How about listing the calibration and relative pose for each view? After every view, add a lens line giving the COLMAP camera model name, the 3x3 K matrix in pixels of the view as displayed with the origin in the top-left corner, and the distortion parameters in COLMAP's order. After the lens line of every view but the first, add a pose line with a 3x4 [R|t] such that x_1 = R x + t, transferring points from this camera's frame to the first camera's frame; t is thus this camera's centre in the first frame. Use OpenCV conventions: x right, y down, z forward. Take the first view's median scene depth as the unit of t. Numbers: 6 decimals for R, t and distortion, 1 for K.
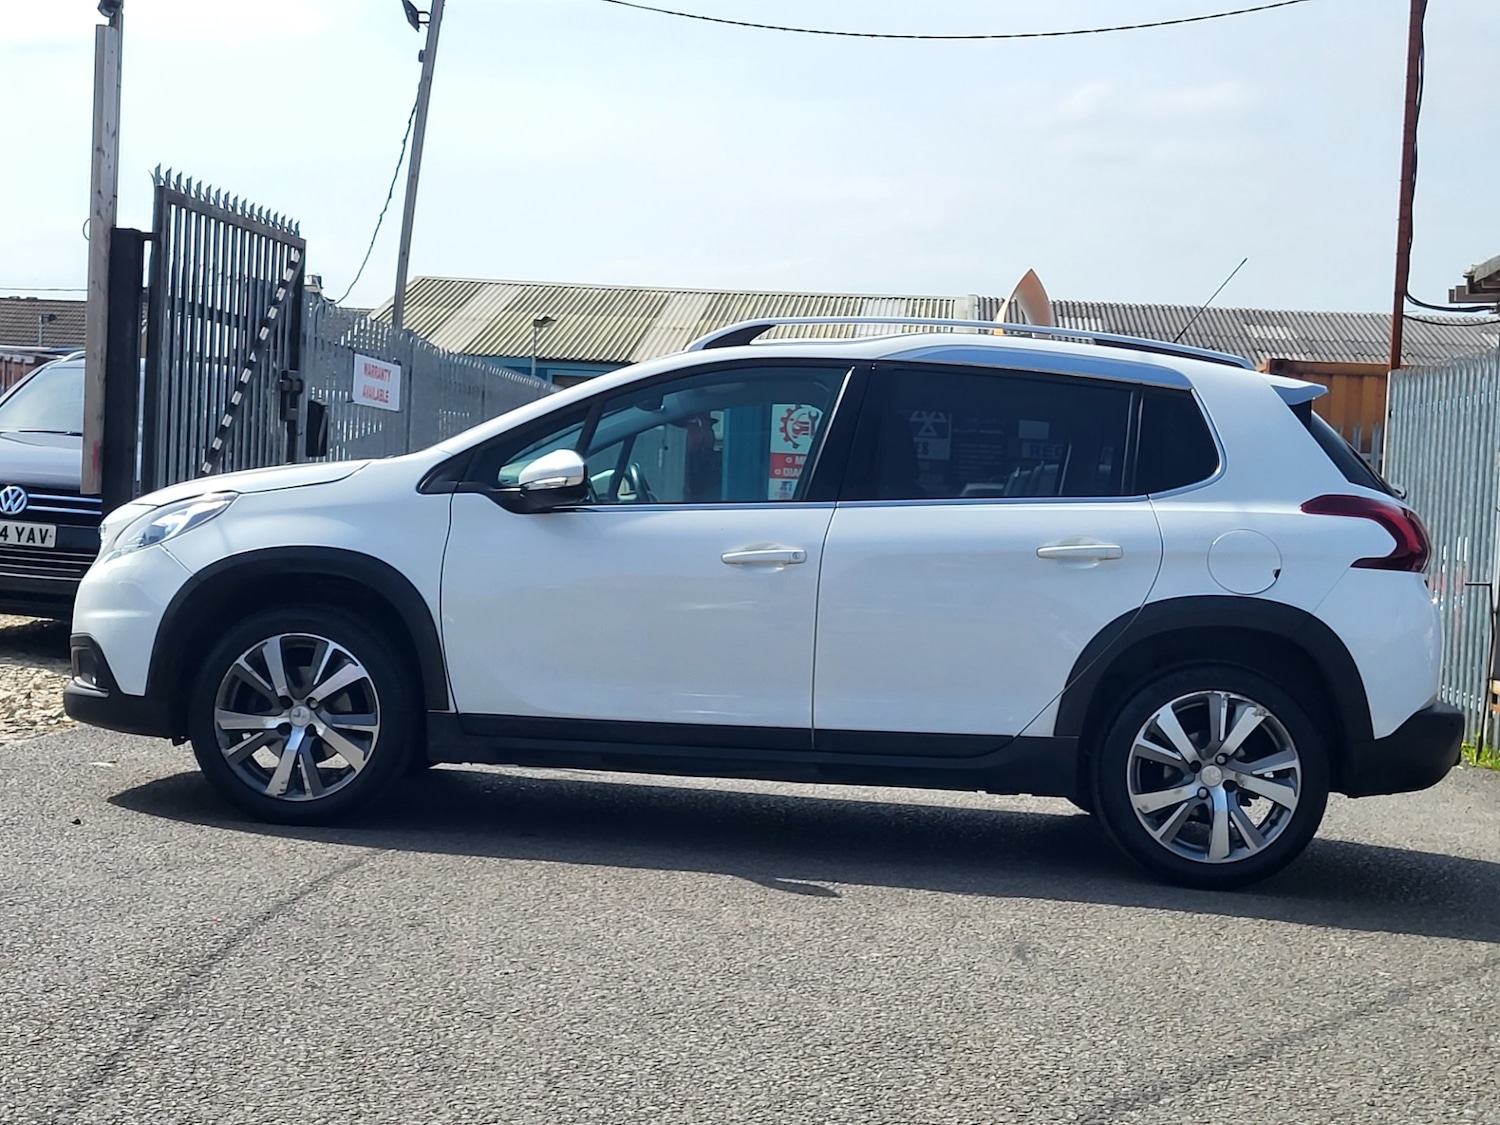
lens RADIAL K [[2310.0, 0, 718.0], [0, 2310.0, 504.2], [0, 0, 1]] dist [0.033899, 0.096648]
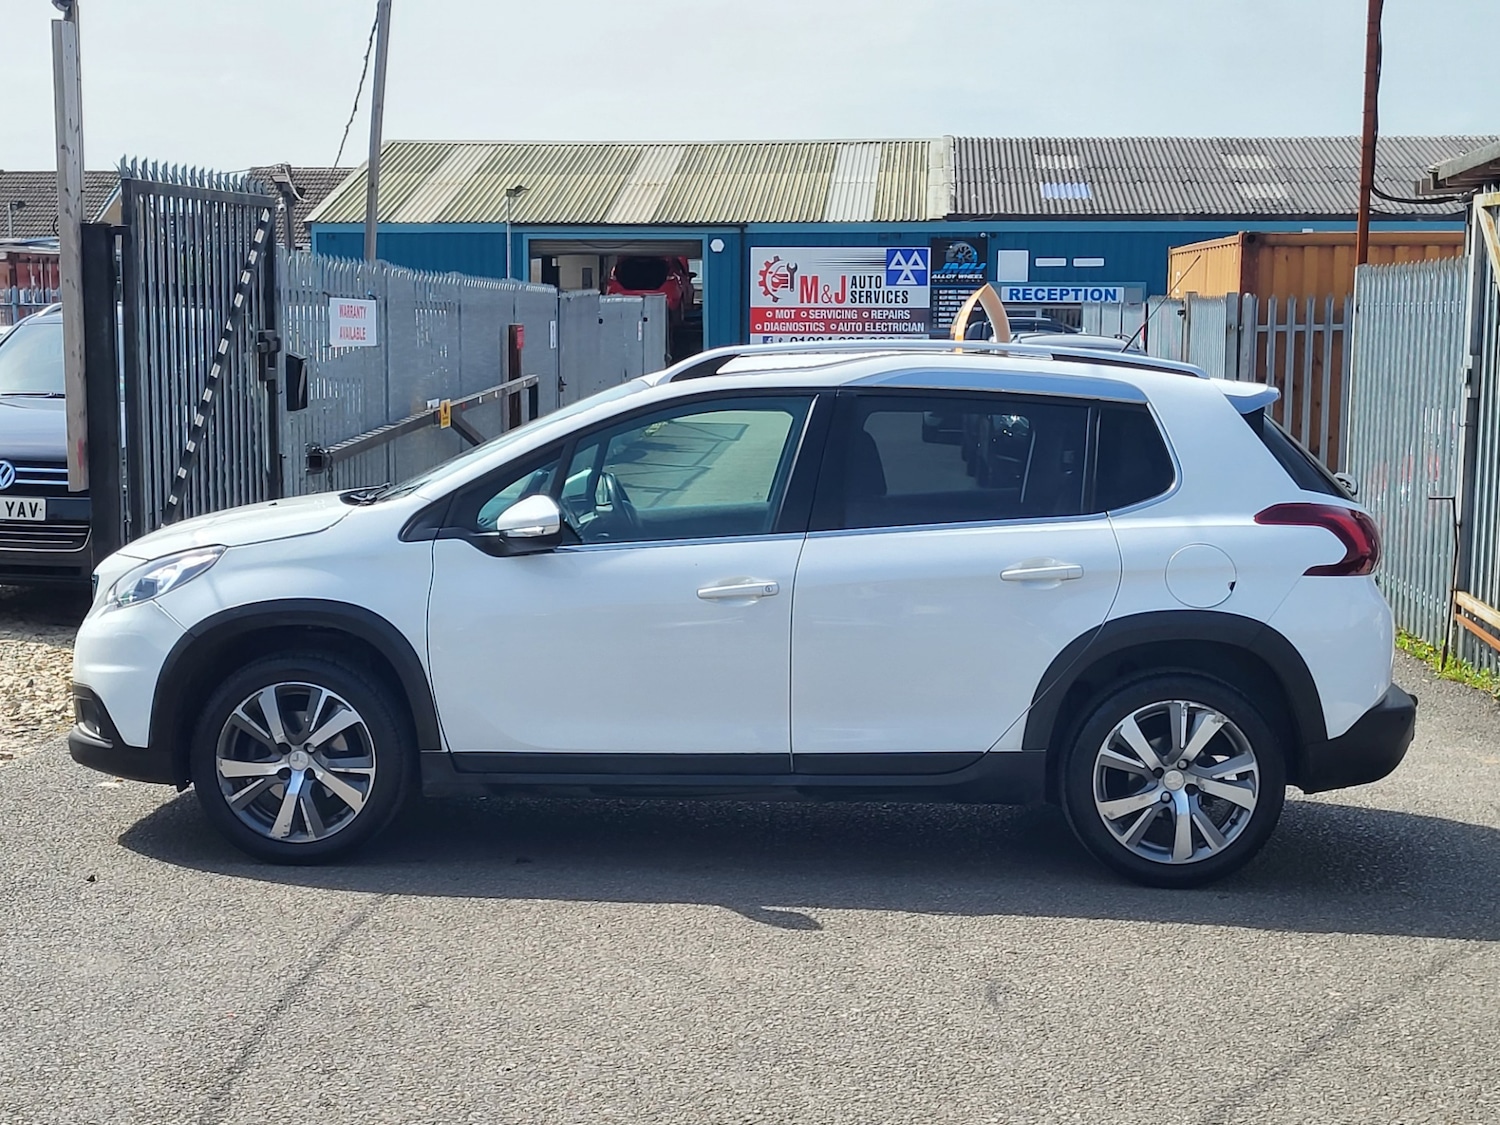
lens RADIAL K [[2315.4, 0, 726.3], [0, 2315.4, 534.0], [0, 0, 1]] dist [0.031572, 0.125965]
pose [[0.999107, -0.041780, 0.006345, 0.009011], [0.040994, 0.994675, 0.094555, -0.099533], [-0.010261, -0.094210, 0.995499, -0.030272]]
